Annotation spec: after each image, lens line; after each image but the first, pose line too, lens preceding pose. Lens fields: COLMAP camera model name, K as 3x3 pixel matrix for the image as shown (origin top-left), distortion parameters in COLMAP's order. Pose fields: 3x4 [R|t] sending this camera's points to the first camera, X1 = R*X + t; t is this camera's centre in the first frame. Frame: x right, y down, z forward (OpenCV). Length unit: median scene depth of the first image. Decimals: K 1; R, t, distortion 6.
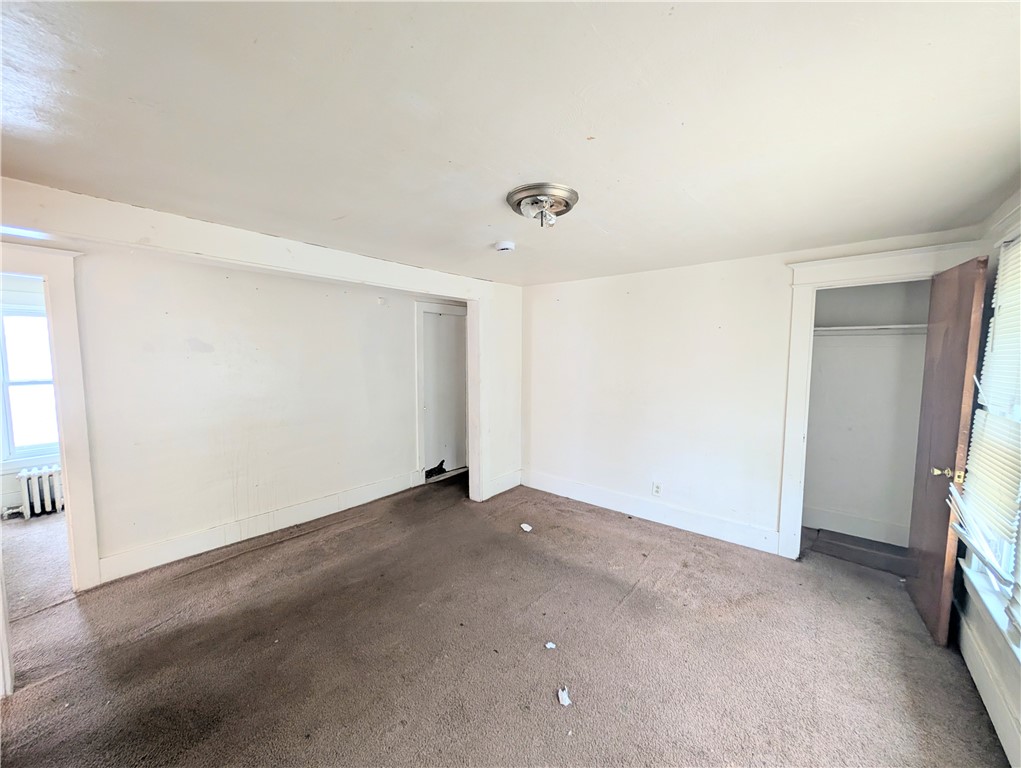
lens RADIAL K [[381.9, 0, 510.5], [0, 381.9, 384.0], [0, 0, 1]] dist [-0.000026, -0.000034]
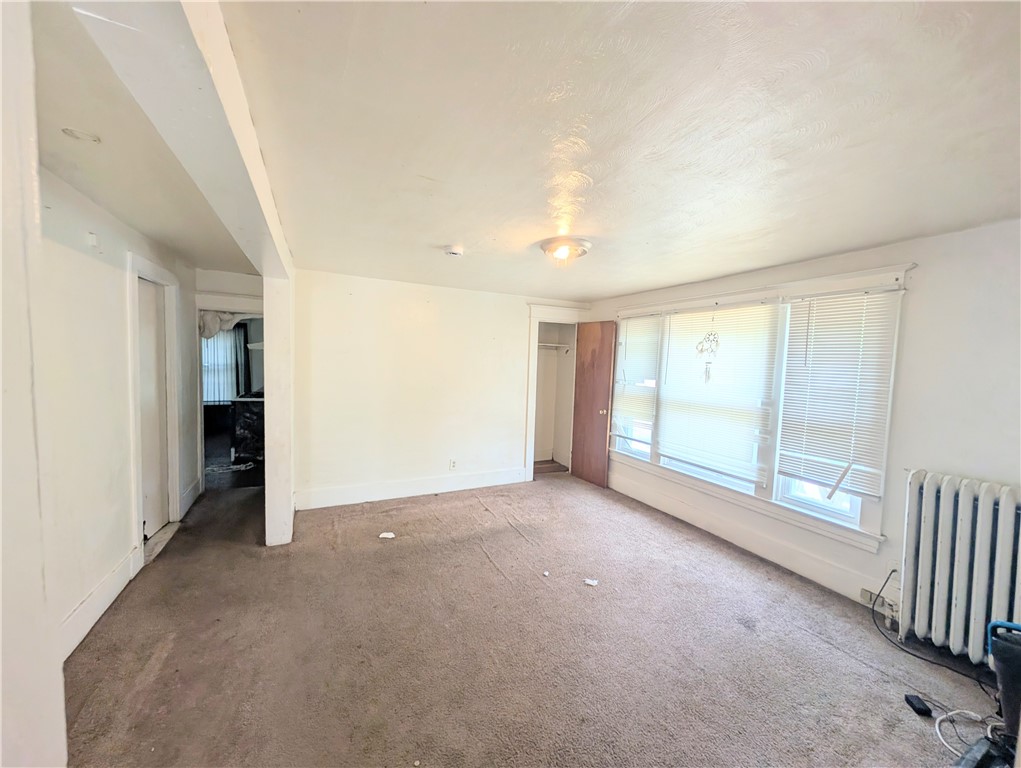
lens RADIAL K [[381.9, 0, 510.5], [0, 381.9, 384.0], [0, 0, 1]] dist [-0.000026, -0.000034]
pose [[0.407029, -0.041567, 0.912469, -0.733602], [0.036117, 0.998915, 0.029394, -0.016582], [-0.912701, 0.020992, 0.408088, 0.355071]]
